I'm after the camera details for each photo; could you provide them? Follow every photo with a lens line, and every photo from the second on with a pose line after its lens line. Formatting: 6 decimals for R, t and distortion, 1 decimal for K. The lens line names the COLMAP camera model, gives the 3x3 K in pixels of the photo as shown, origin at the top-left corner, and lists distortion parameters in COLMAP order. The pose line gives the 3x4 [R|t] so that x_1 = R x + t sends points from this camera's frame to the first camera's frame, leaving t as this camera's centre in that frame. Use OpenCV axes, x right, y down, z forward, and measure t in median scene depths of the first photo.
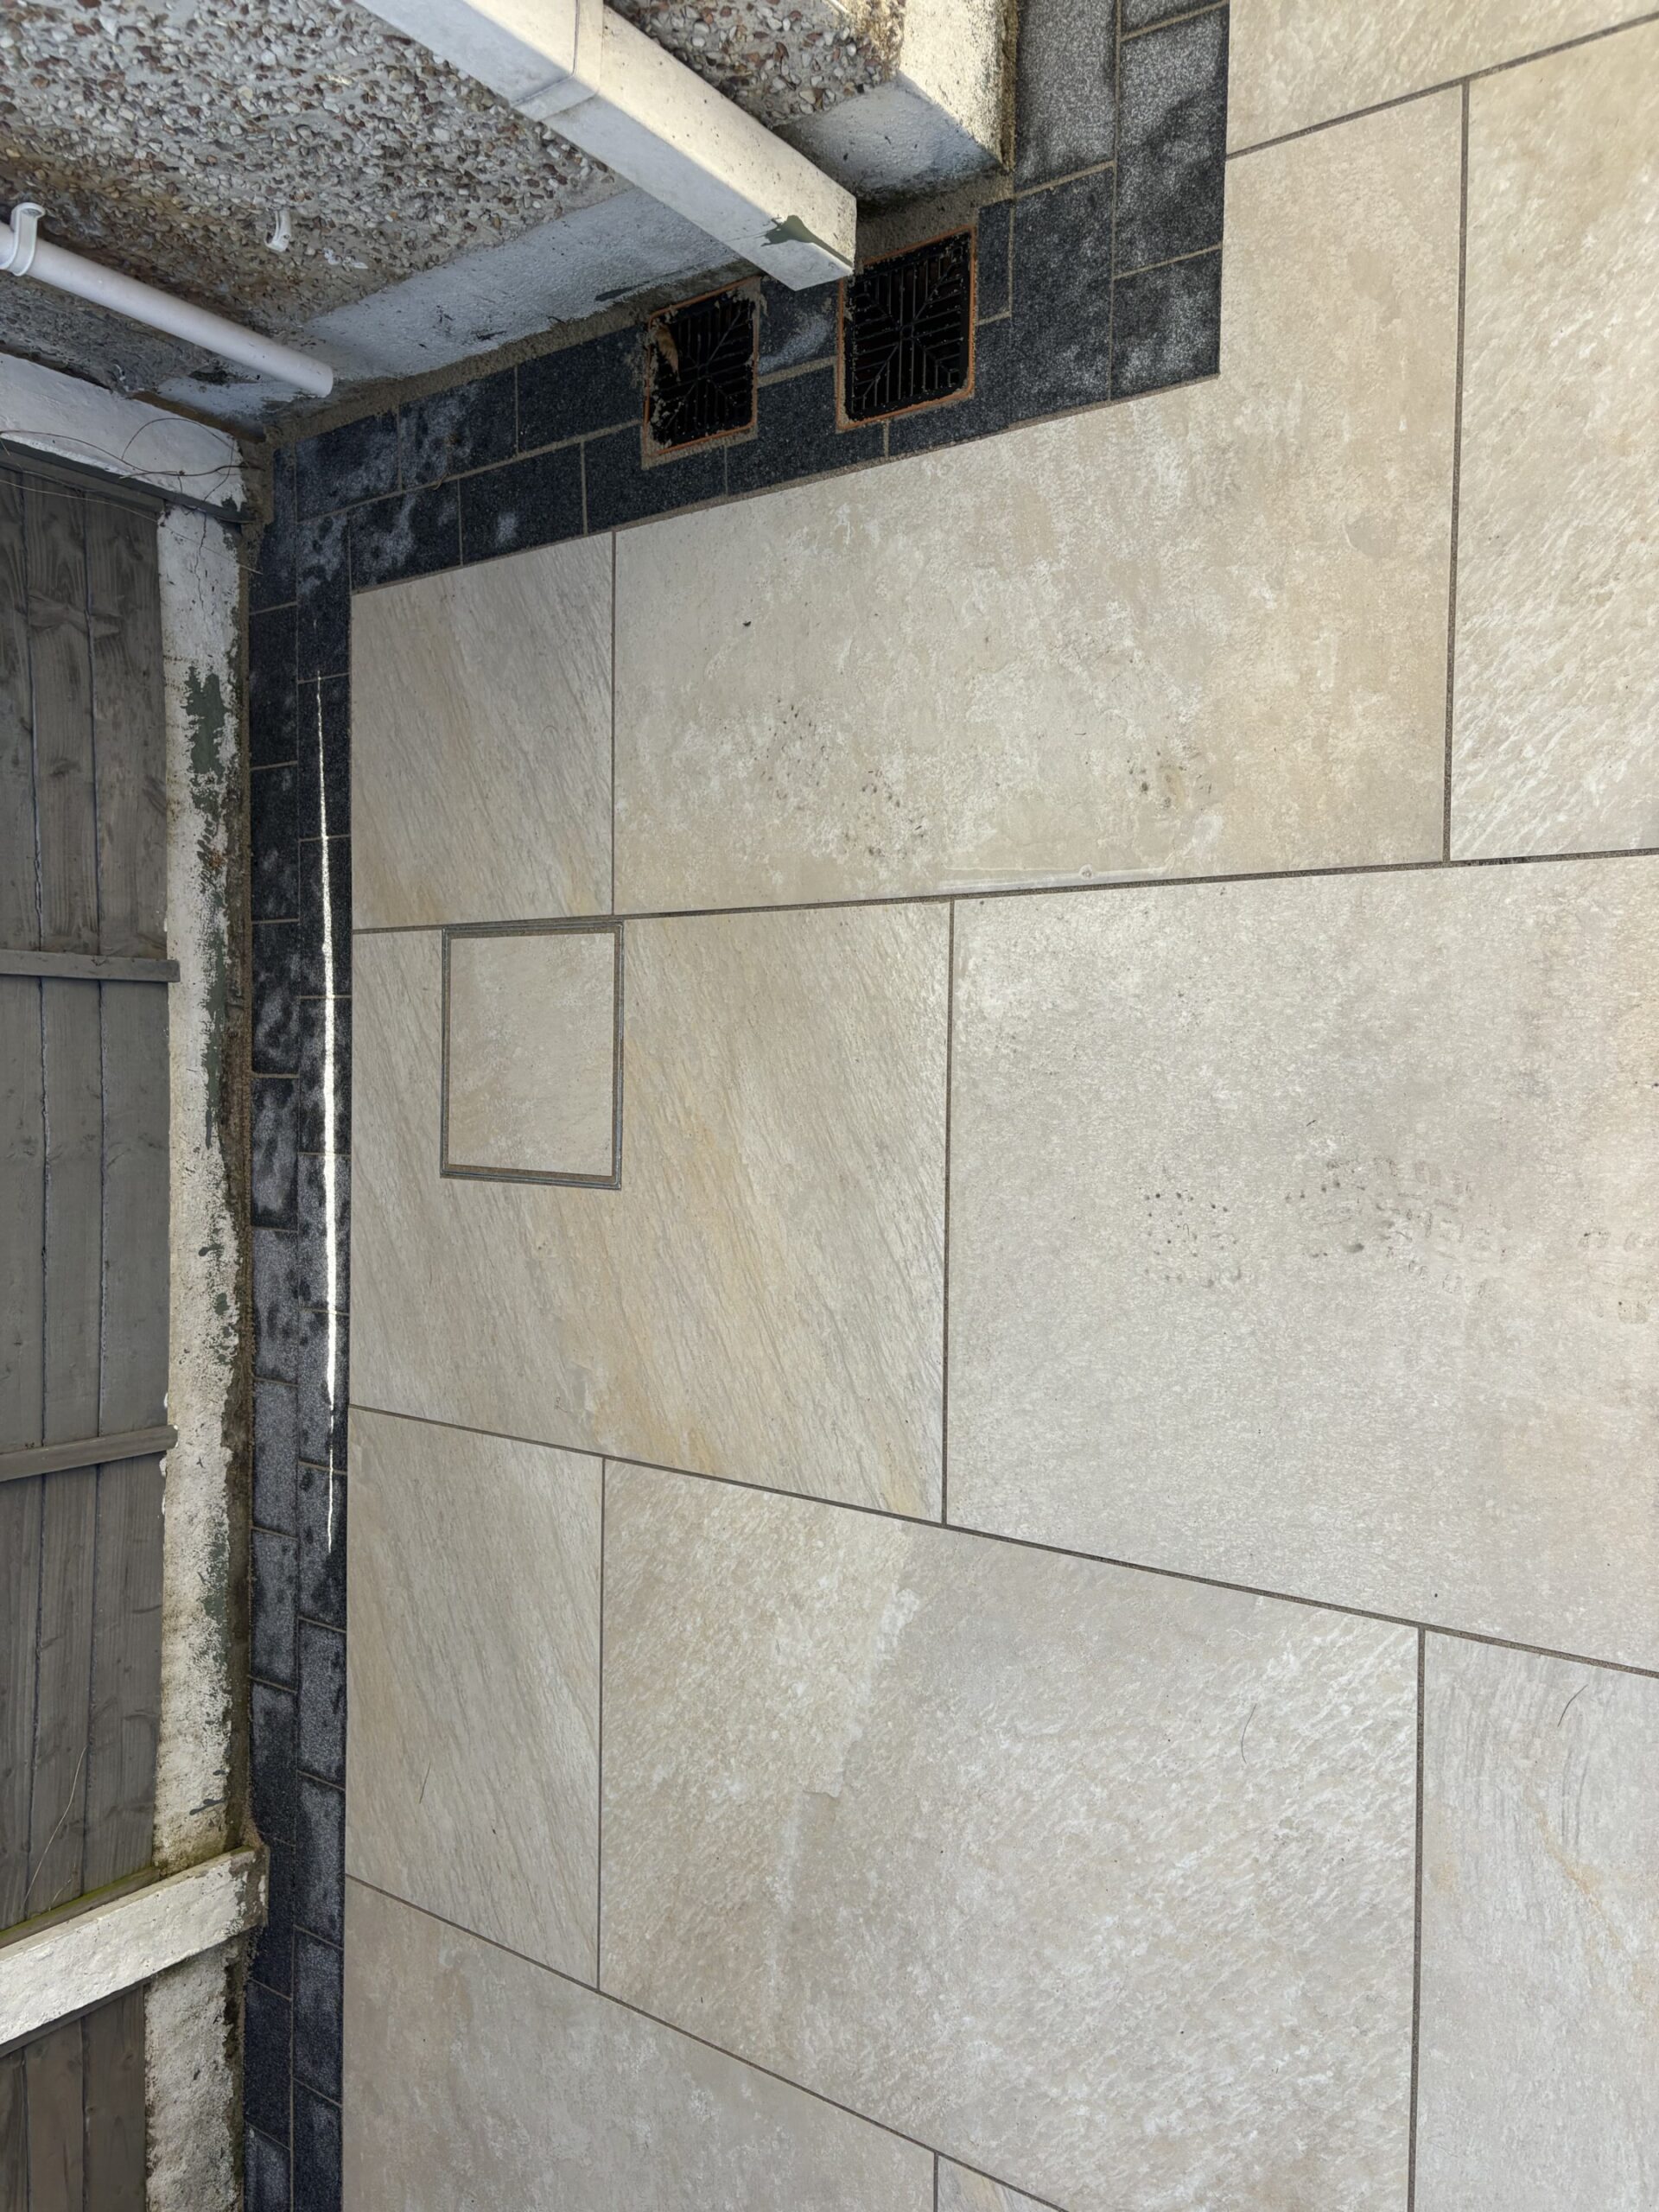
lens RADIAL K [[1662.9, 0, 825.9], [0, 1662.9, 1102.2], [0, 0, 1]] dist [0.046161, -0.048949]
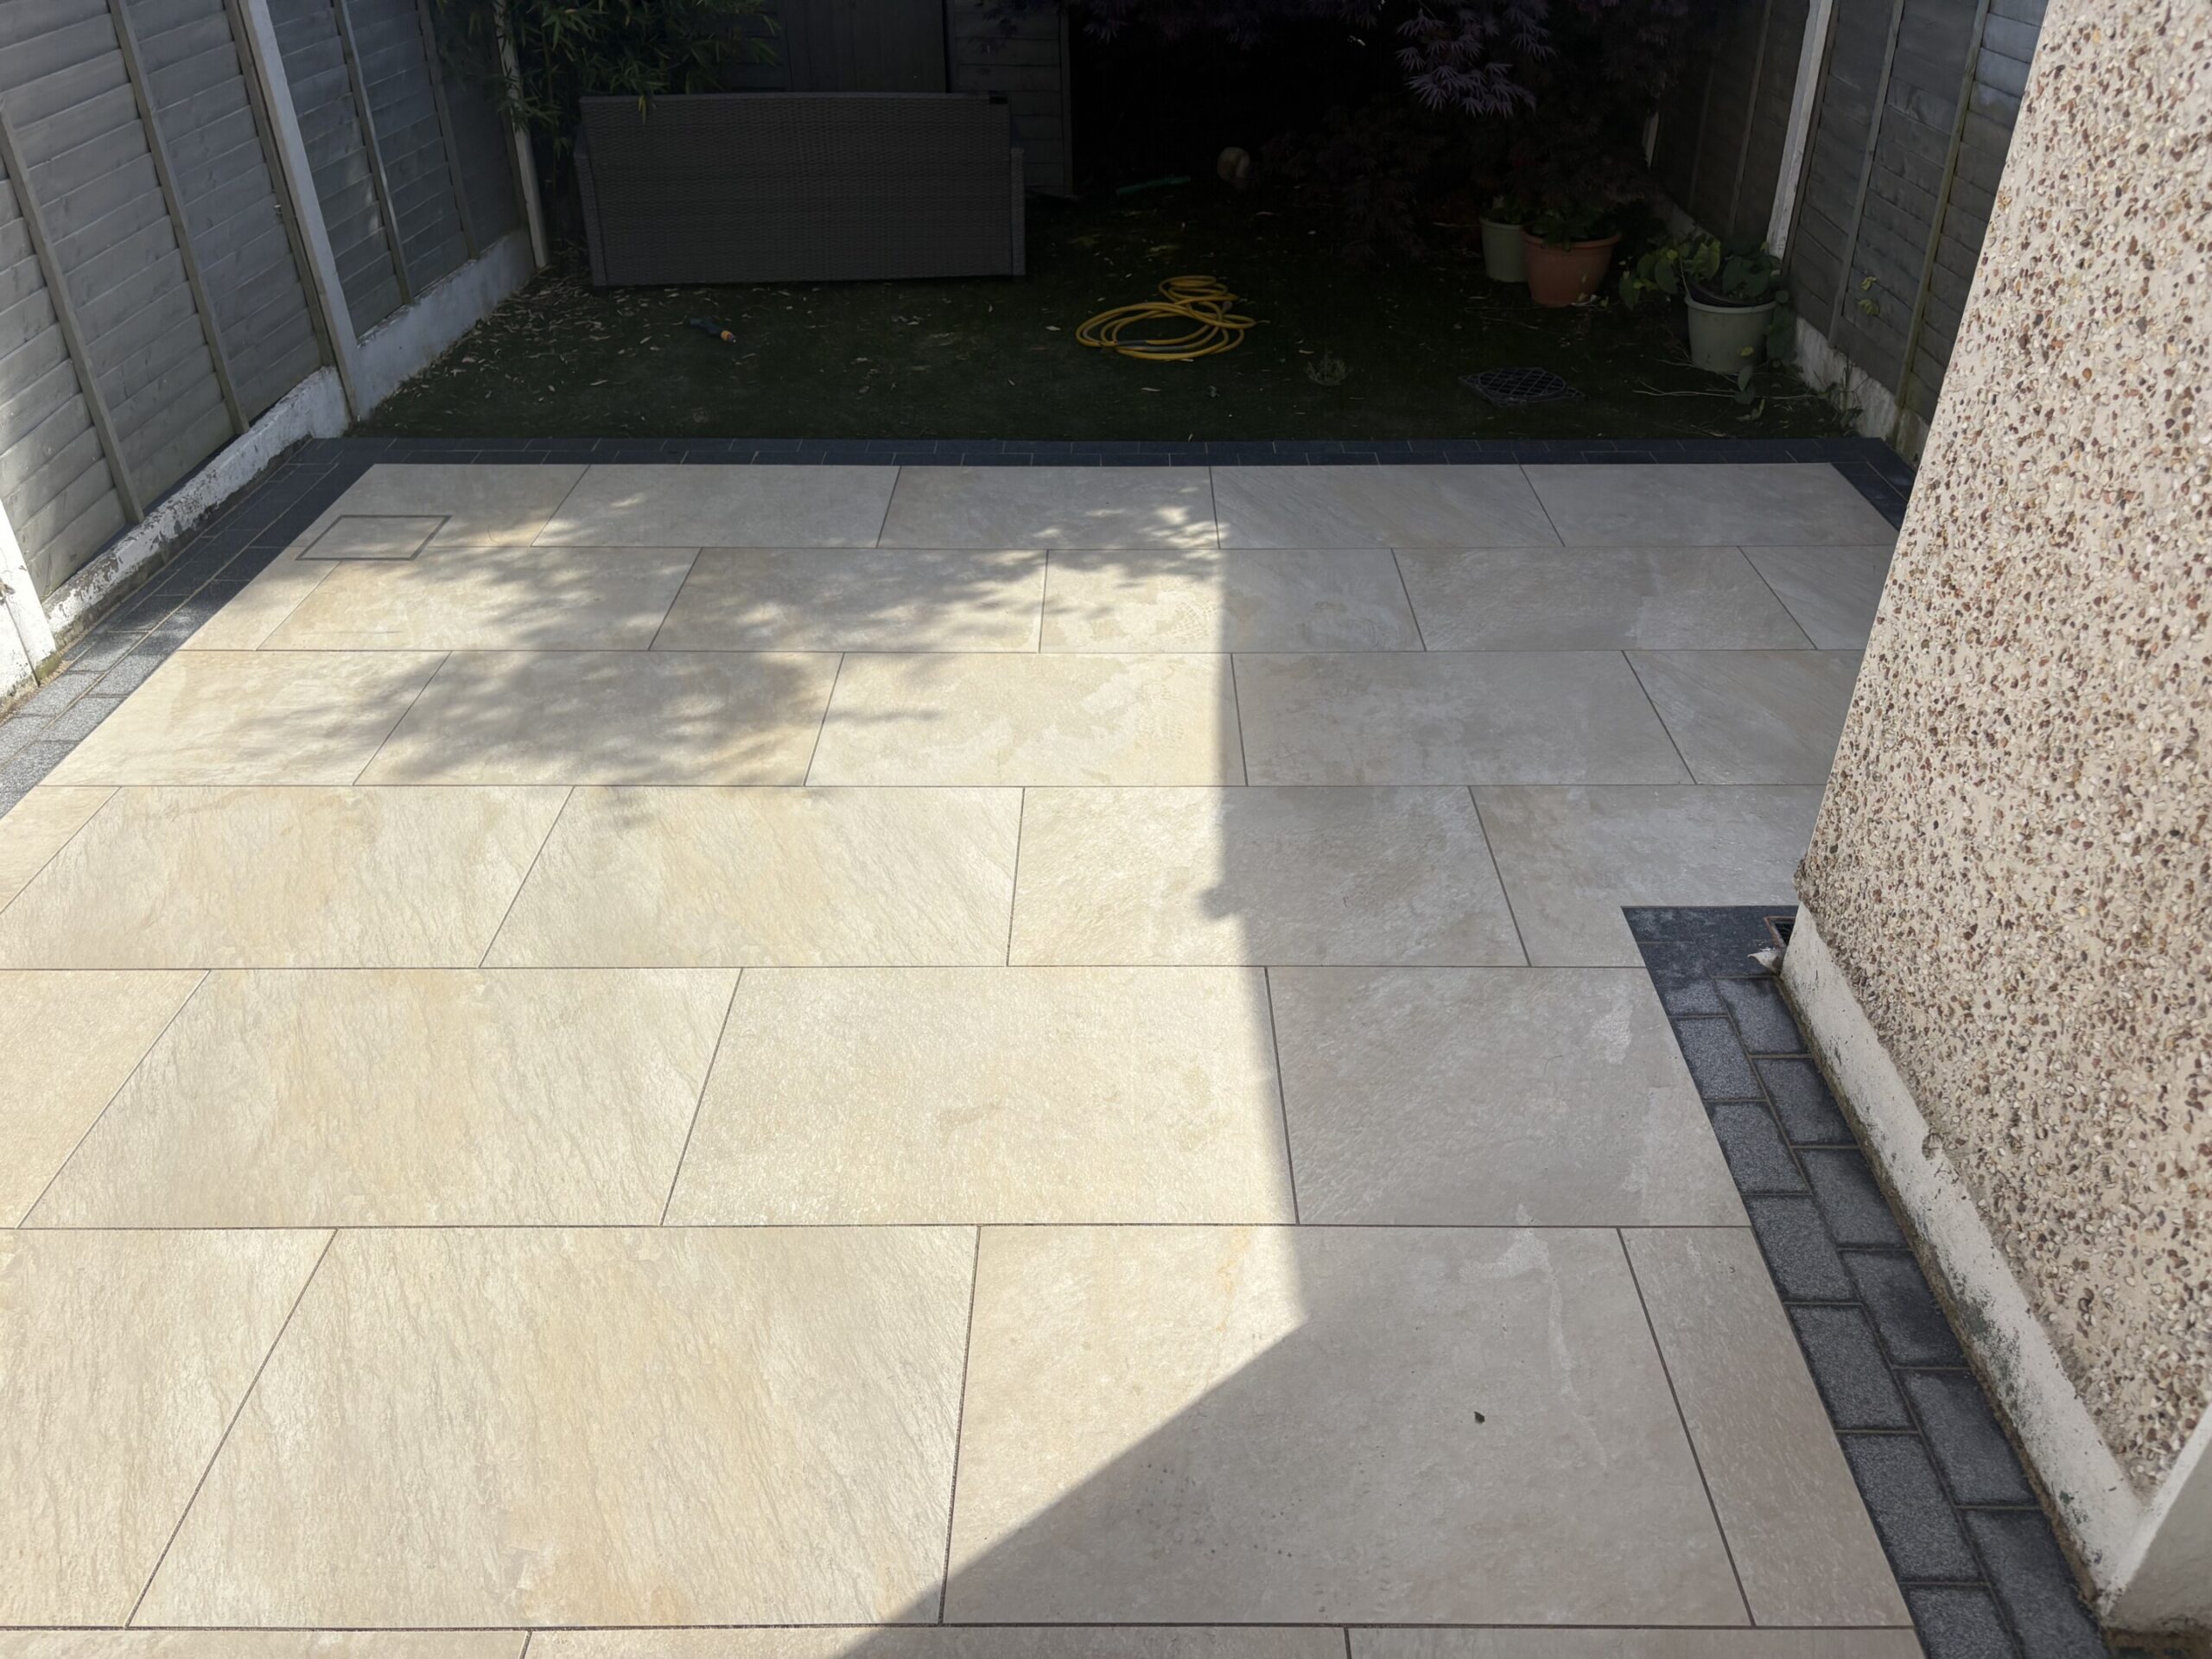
lens RADIAL K [[1662.9, 0, 1125.9], [0, 1662.9, 839.8], [0, 0, 1]] dist [0.046161, -0.048949]
pose [[-0.802848, 0.507208, 0.313328, 0.025410], [-0.027514, -0.556518, 0.830380, -1.923222], [0.595548, 0.658048, 0.460755, -0.371103]]
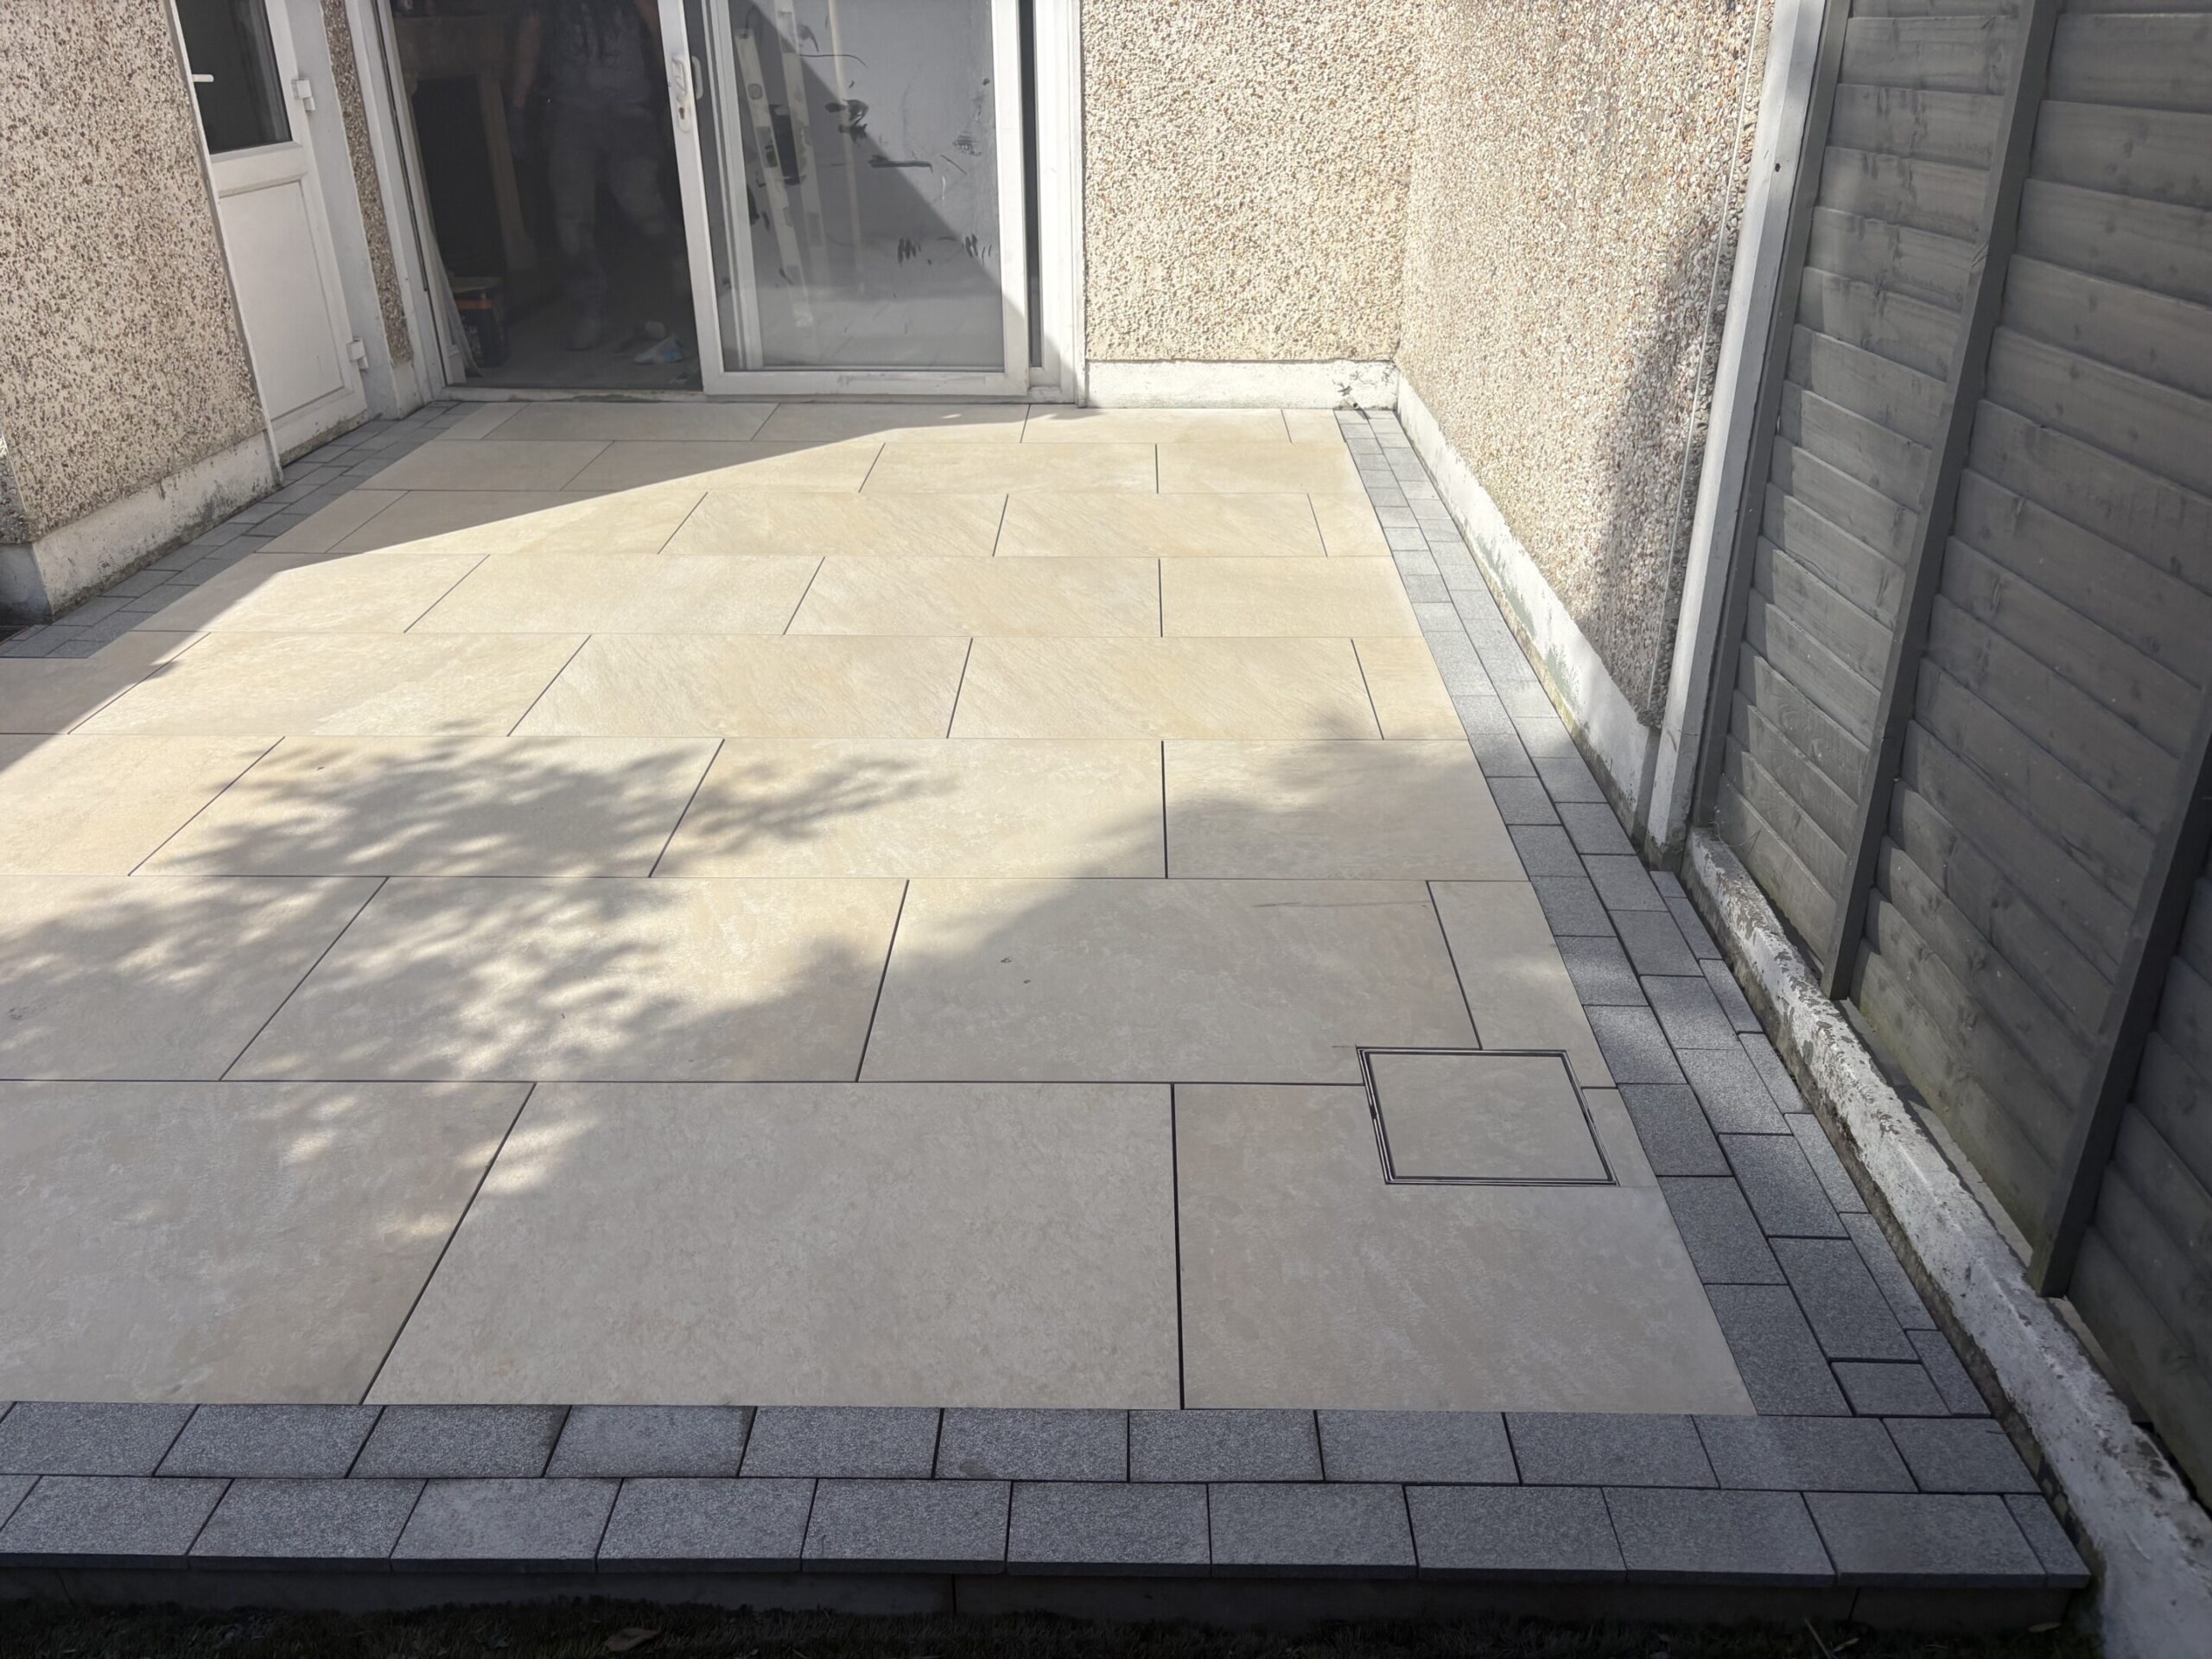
lens RADIAL K [[1662.9, 0, 1117.5], [0, 1662.9, 834.8], [0, 0, 1]] dist [0.046161, -0.048949]
pose [[0.803057, 0.527178, 0.277817, 0.867554], [0.015622, 0.447428, -0.894183, 1.922301], [-0.595697, 0.722421, 0.351075, -0.657424]]
